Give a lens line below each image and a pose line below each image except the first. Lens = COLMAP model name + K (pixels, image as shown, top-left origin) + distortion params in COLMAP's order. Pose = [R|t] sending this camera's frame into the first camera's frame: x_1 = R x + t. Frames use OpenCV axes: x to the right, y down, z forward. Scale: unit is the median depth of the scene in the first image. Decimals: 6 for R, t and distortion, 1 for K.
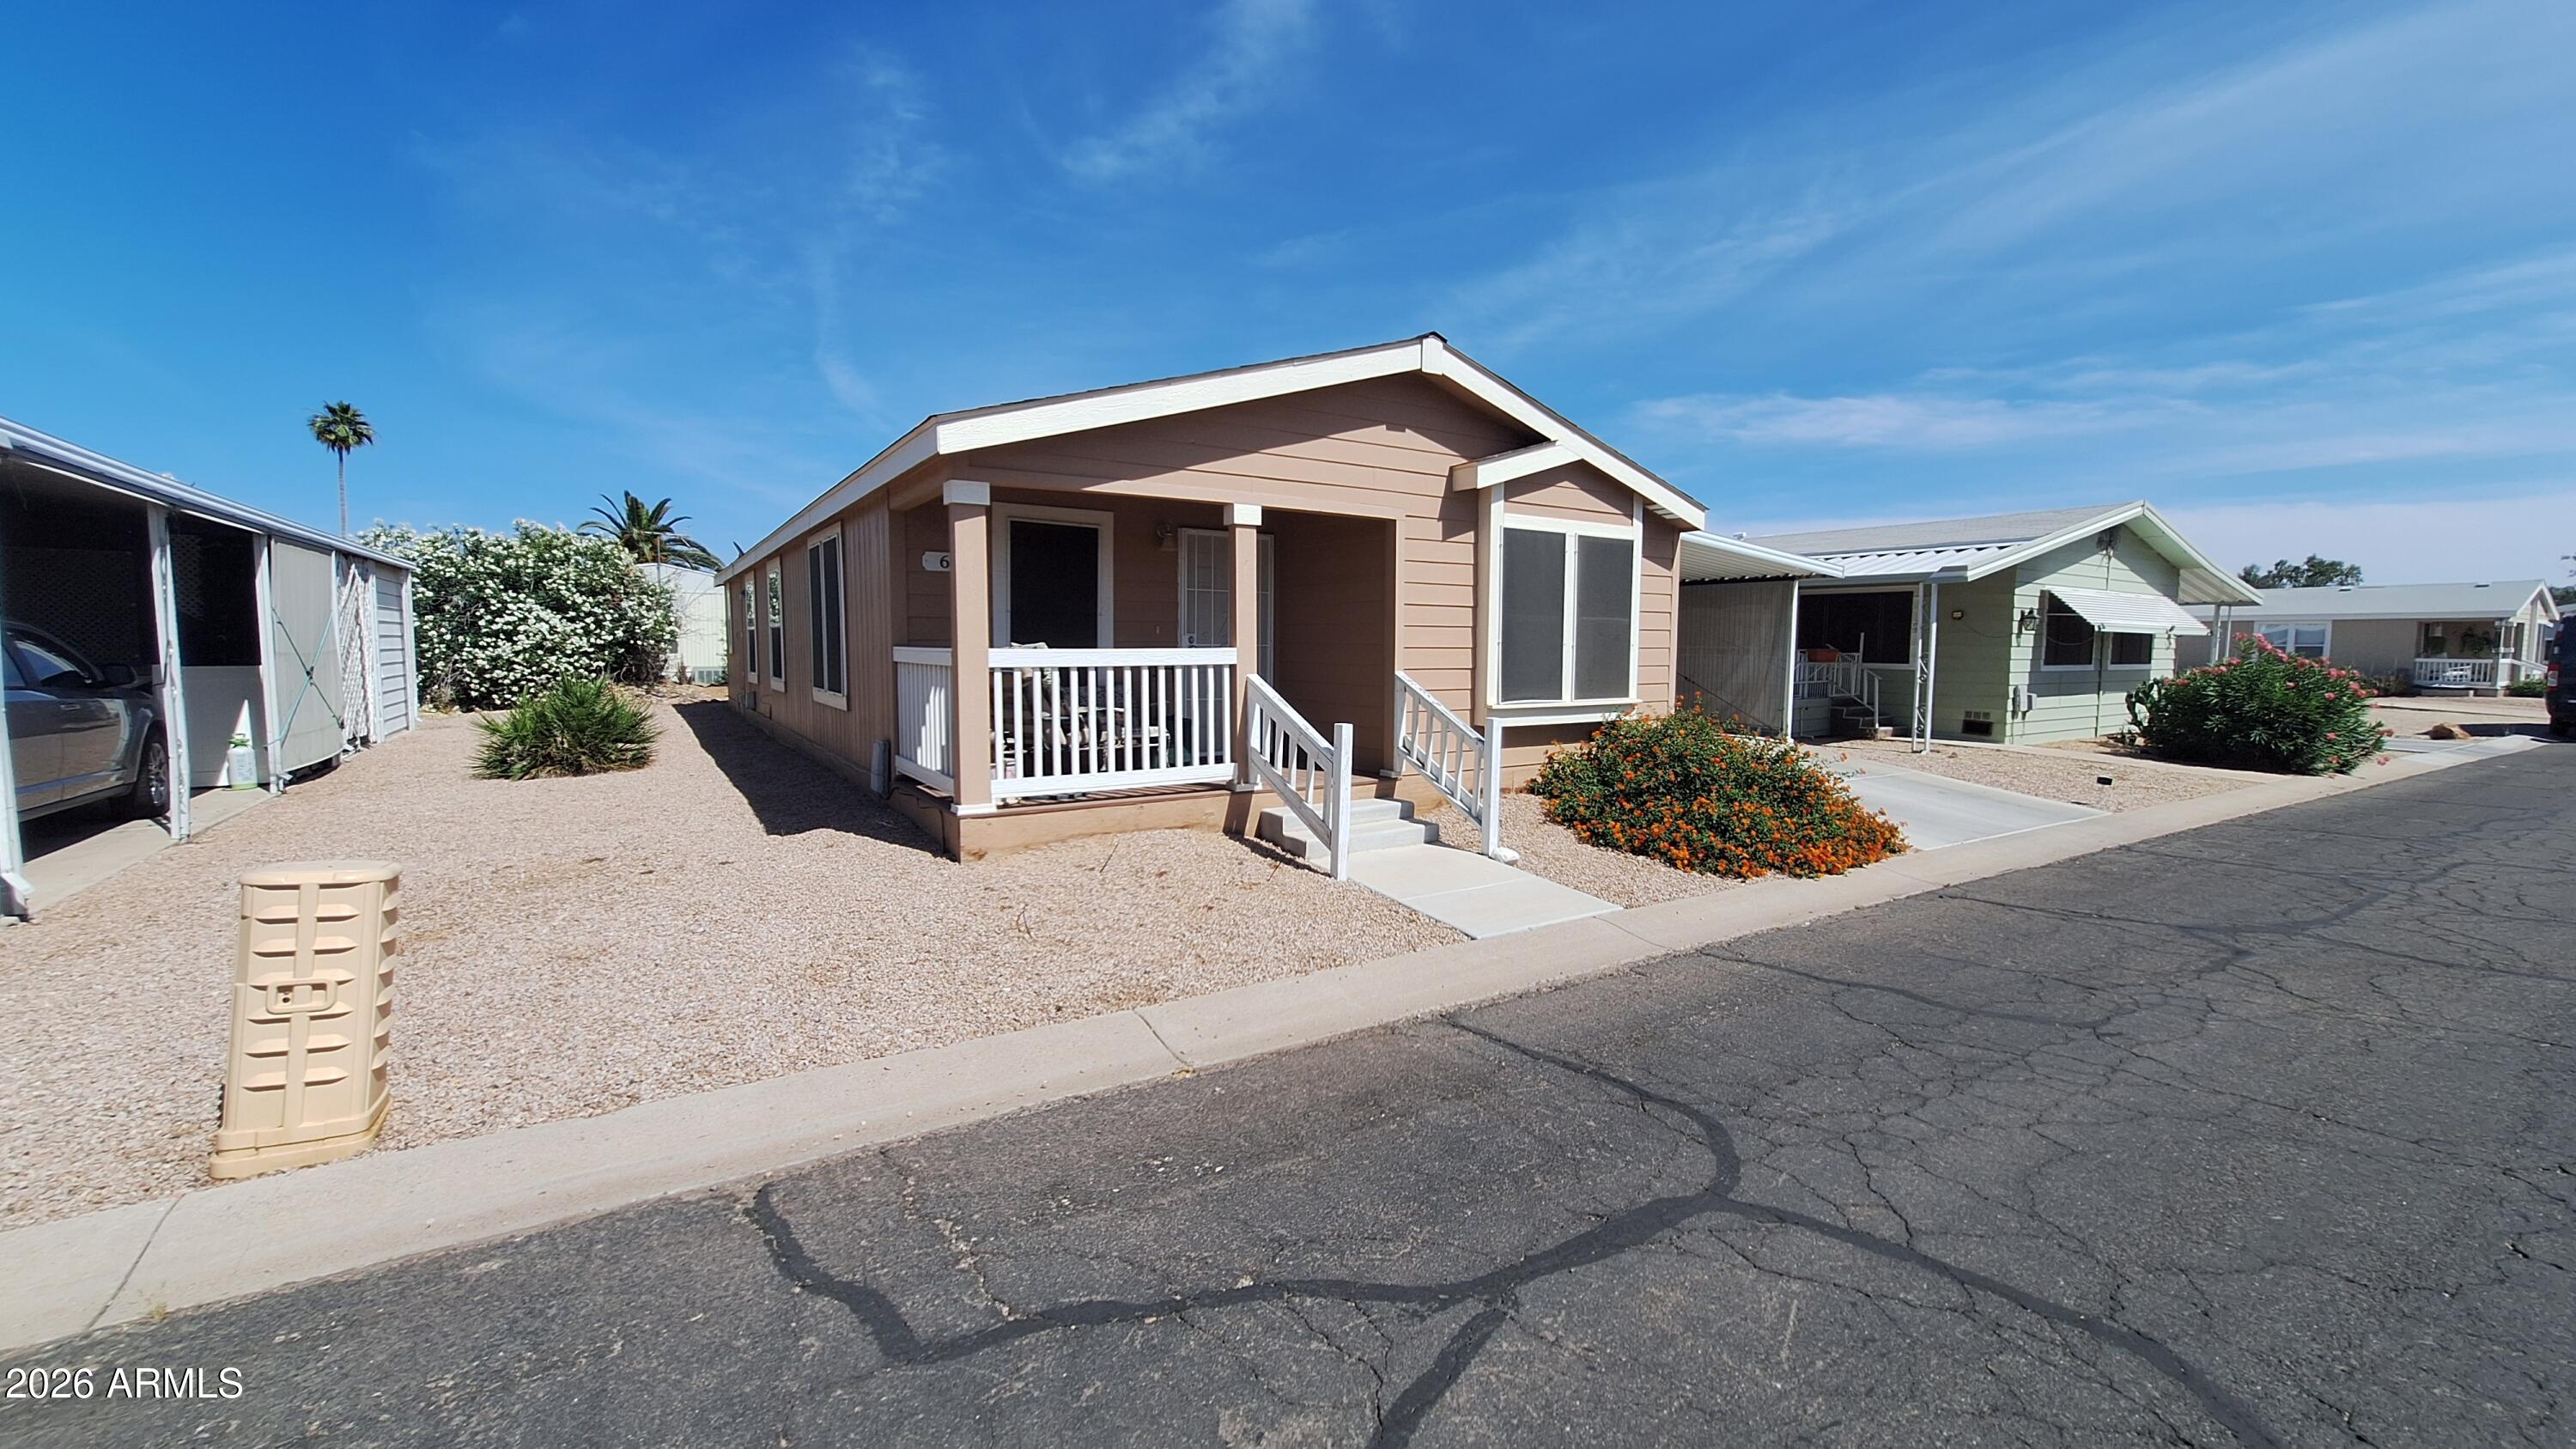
lens RADIAL K [[1015.7, 0, 1329.1], [0, 1015.7, 719.5], [0, 0, 1]] dist [-0.003556, 0.000803]
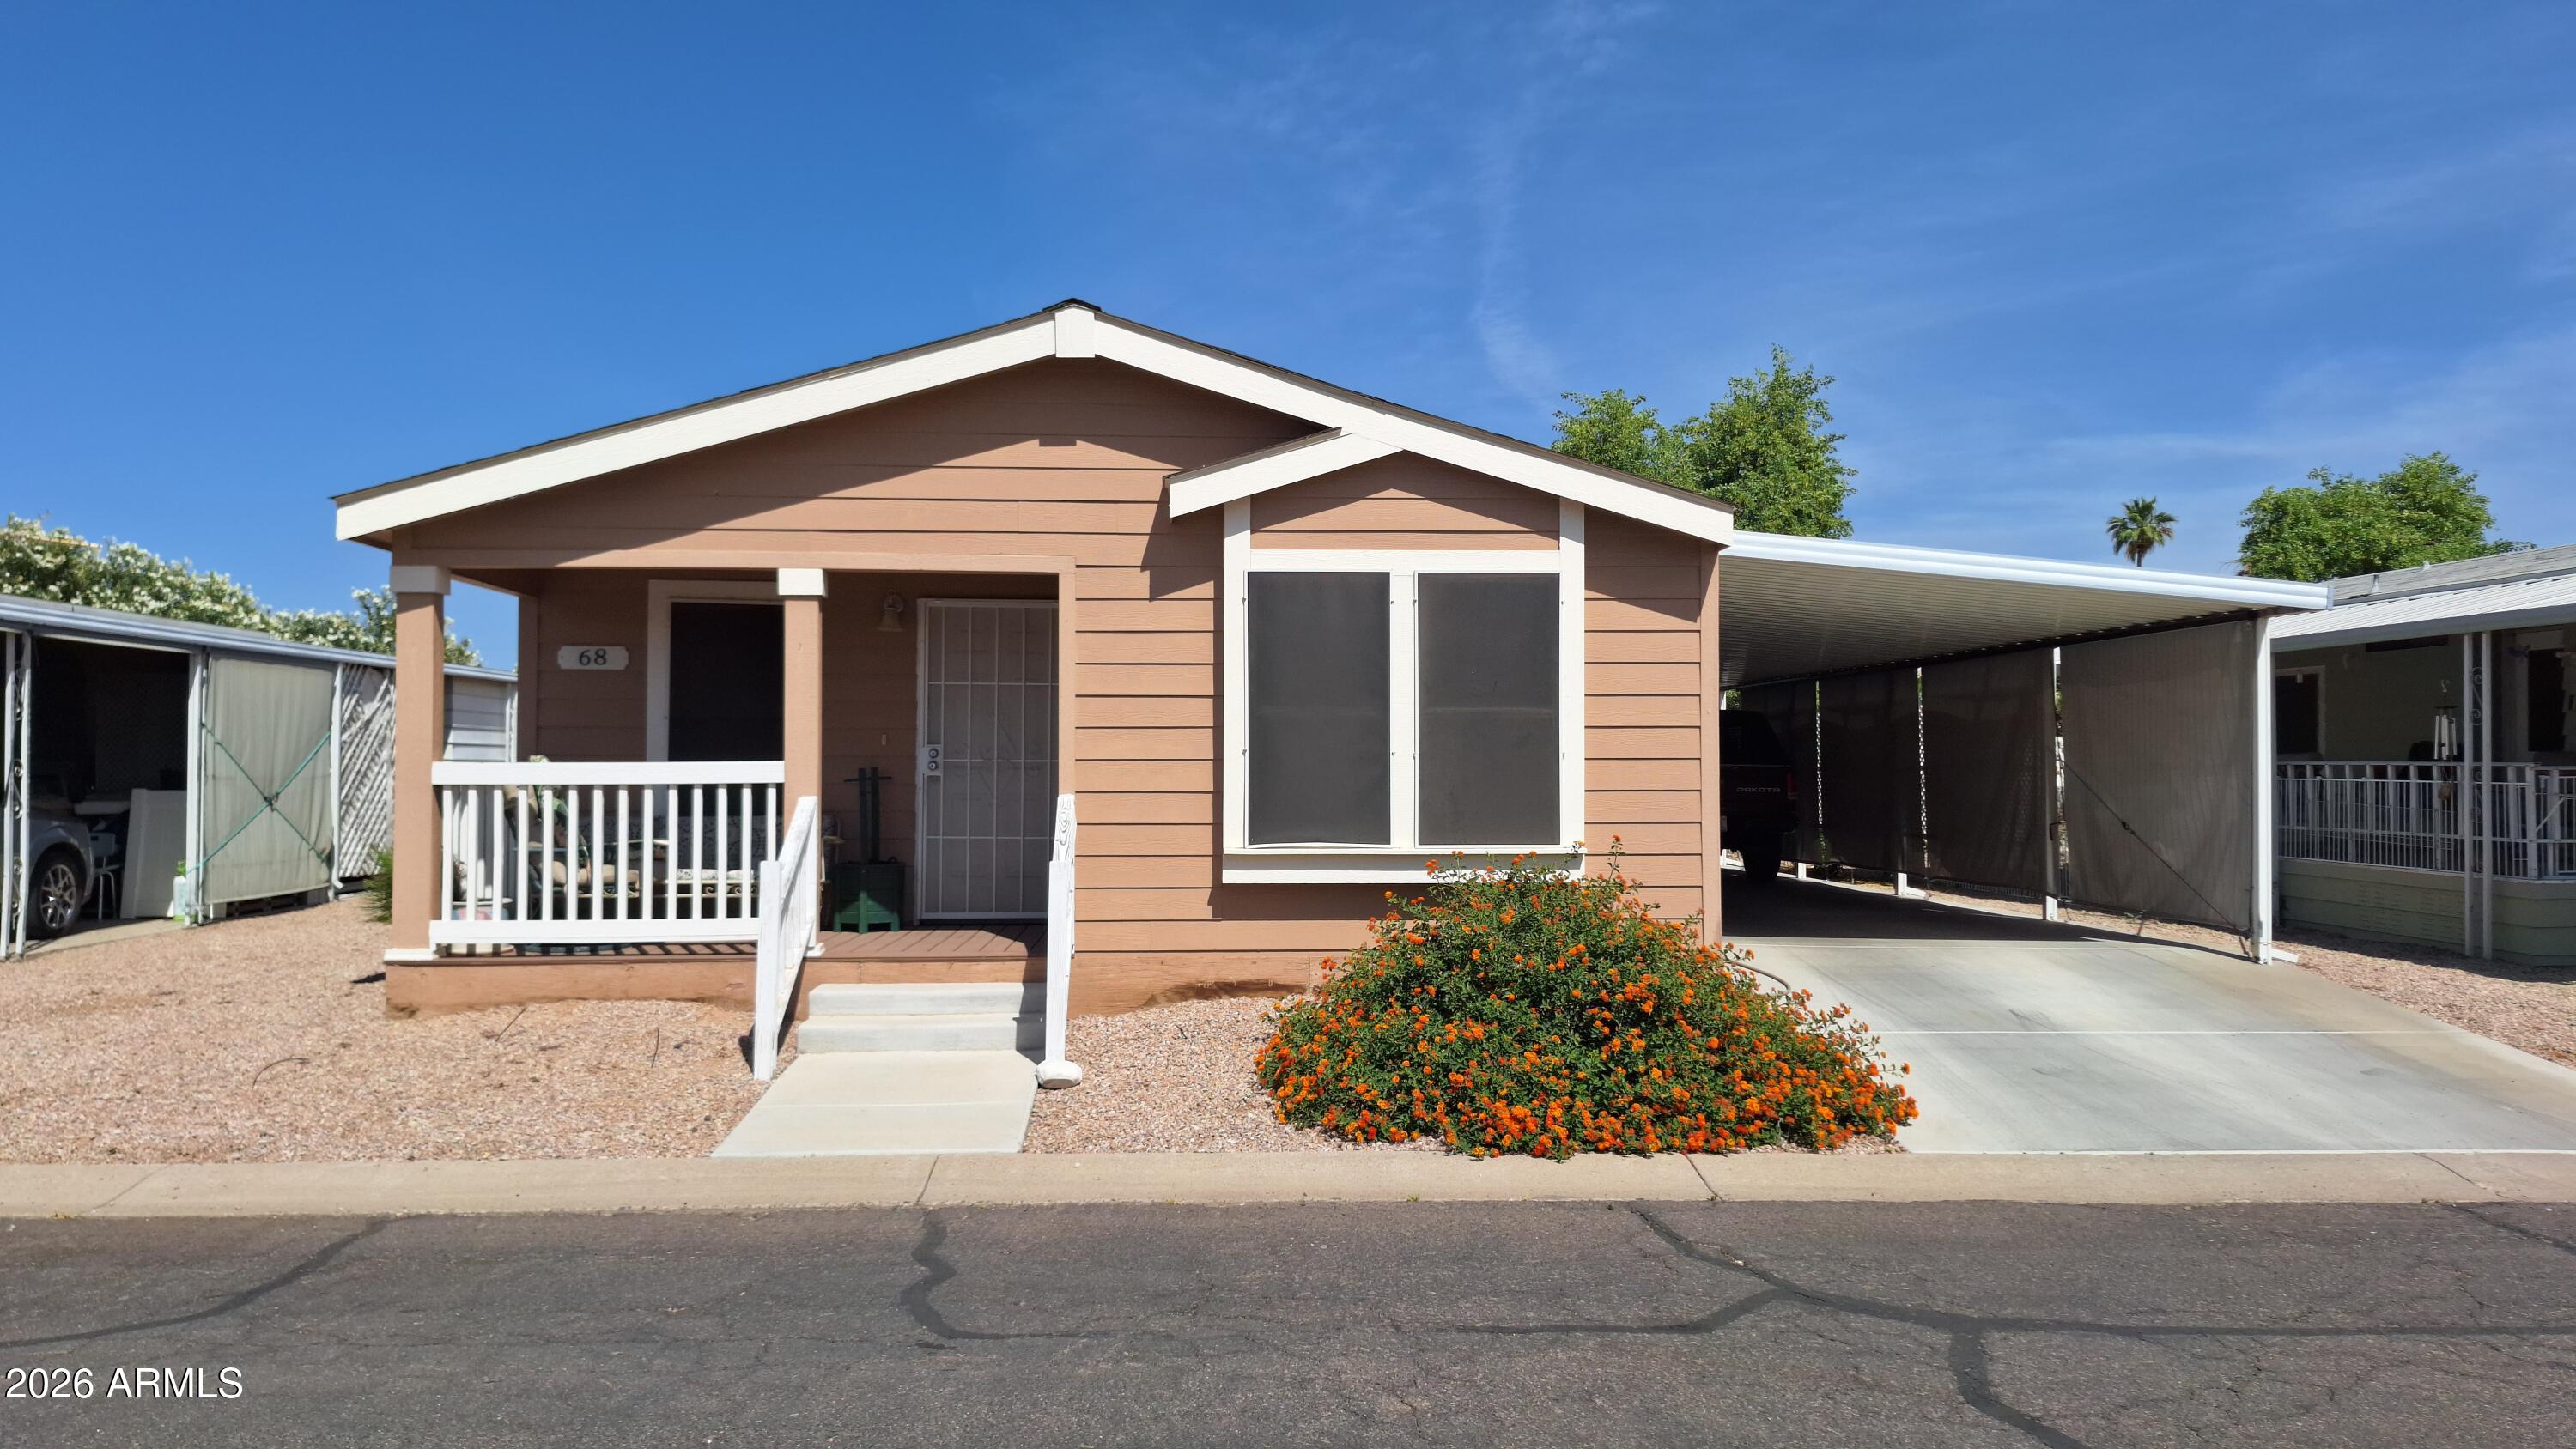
lens RADIAL K [[1833.2, 0, 1300.0], [0, 1833.2, 743.2], [0, 0, 1]] dist [0.090694, -0.006449]
pose [[0.852374, -0.011550, -0.522806, 0.844631], [-0.034370, 0.996357, -0.078048, 0.008025], [0.521802, 0.084495, 0.848871, 0.047032]]
